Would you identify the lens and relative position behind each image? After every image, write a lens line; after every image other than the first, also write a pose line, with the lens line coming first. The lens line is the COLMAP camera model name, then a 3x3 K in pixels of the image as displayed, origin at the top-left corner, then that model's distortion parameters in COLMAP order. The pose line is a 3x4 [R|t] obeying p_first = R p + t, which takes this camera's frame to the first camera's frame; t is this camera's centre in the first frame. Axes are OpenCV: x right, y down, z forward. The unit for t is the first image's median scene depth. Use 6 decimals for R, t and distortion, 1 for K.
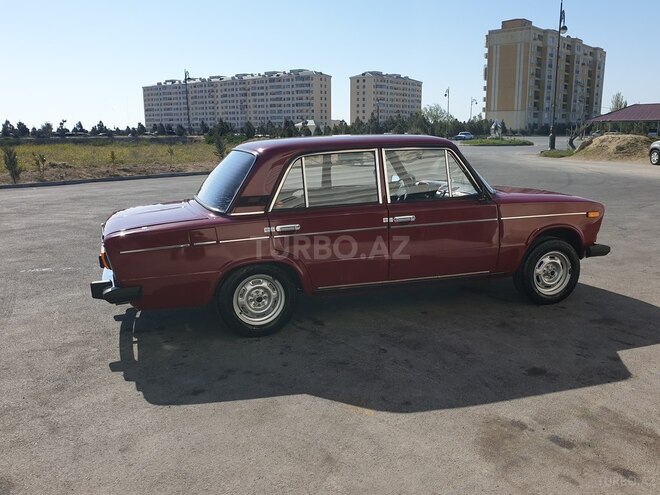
lens RADIAL K [[562.1, 0, 330.0], [0, 562.1, 247.5], [0, 0, 1]] dist [0.021550, 0.000971]
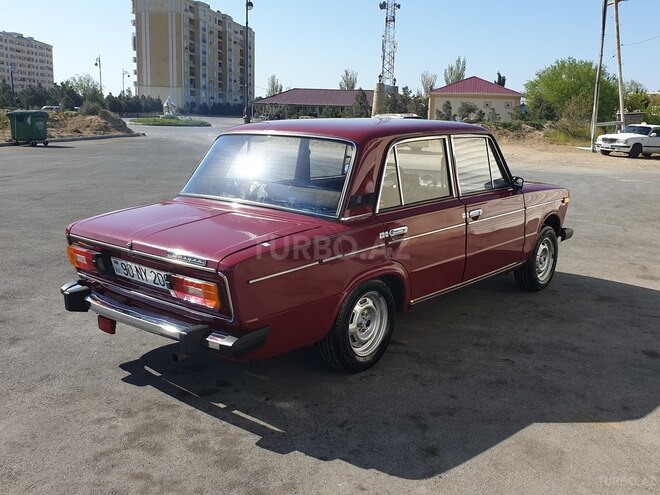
lens RADIAL K [[632.8, 0, 330.0], [0, 632.8, 247.5], [0, 0, 1]] dist [0.011968, -0.017172]
pose [[0.853870, -0.077515, 0.514682, -0.624218], [0.071322, 0.996946, 0.031824, -0.047789], [-0.515576, 0.009535, 0.856791, 0.258425]]
